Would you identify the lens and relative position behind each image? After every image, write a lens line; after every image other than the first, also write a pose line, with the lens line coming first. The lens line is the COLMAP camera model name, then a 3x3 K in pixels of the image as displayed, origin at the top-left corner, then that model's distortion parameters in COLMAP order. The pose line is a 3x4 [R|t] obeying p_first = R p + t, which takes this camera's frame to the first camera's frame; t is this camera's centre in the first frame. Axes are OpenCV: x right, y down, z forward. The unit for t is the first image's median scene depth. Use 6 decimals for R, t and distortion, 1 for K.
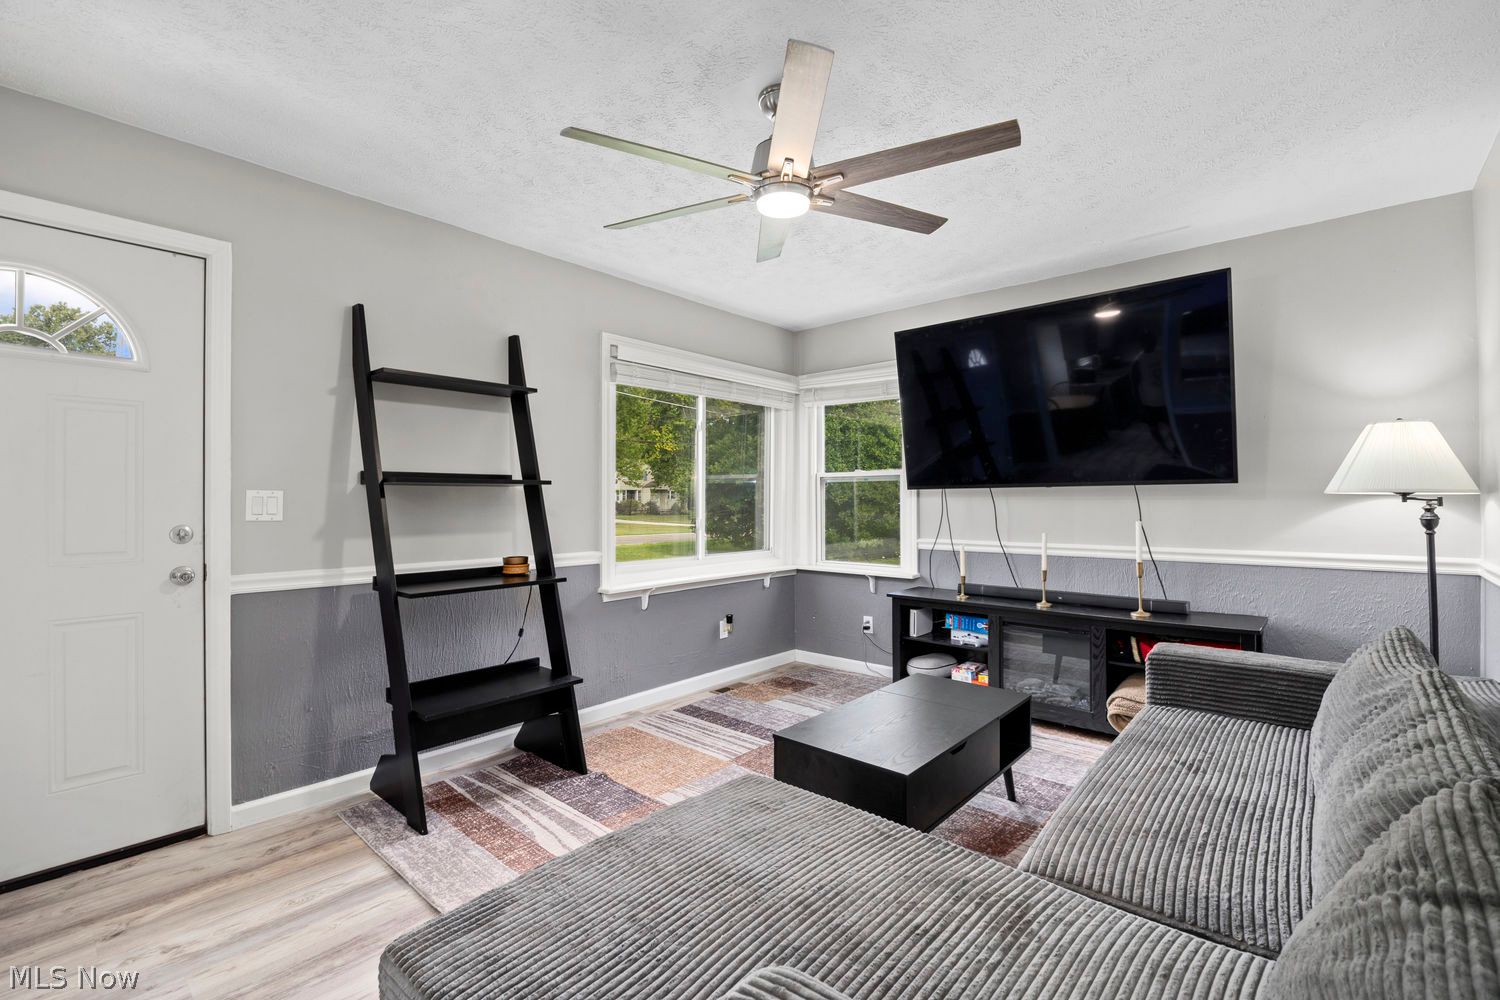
lens RADIAL K [[665.0, 0, 750.6], [0, 665.0, 504.1], [0, 0, 1]] dist [-0.004017, 0.000002]
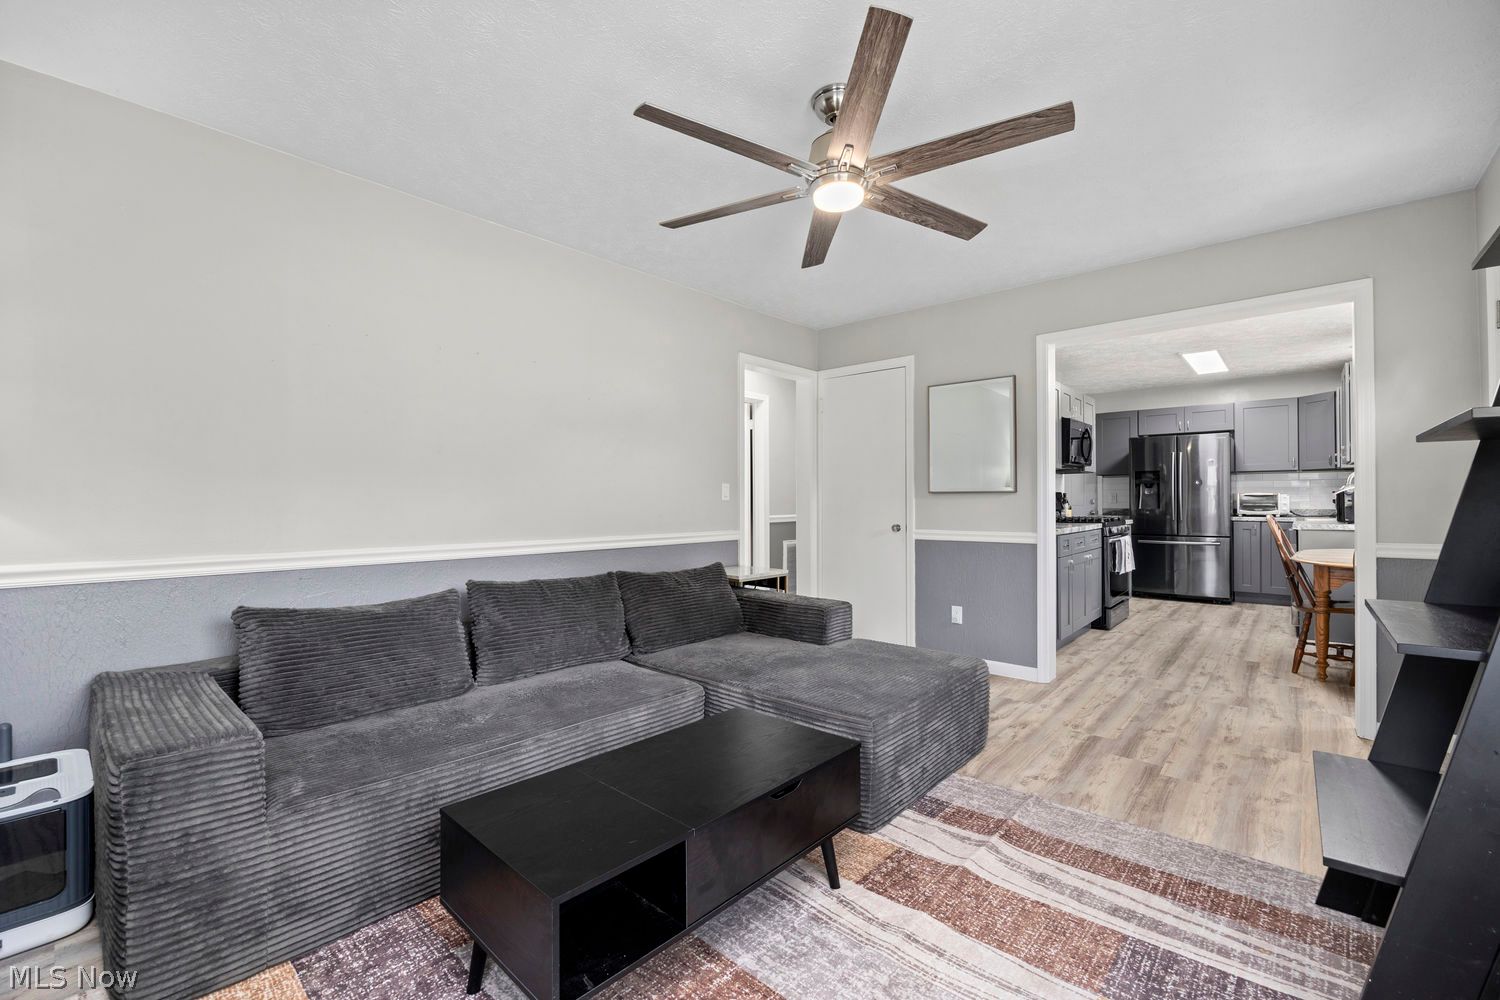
lens RADIAL K [[626.2, 0, 768.6], [0, 626.2, 495.1], [0, 0, 1]] dist [-0.011596, 0.001039]
pose [[-0.999860, 0.010785, -0.012790, 0.127163], [0.010830, 0.999936, -0.003398, 0.012103], [0.012752, -0.003536, -0.999912, 1.398450]]
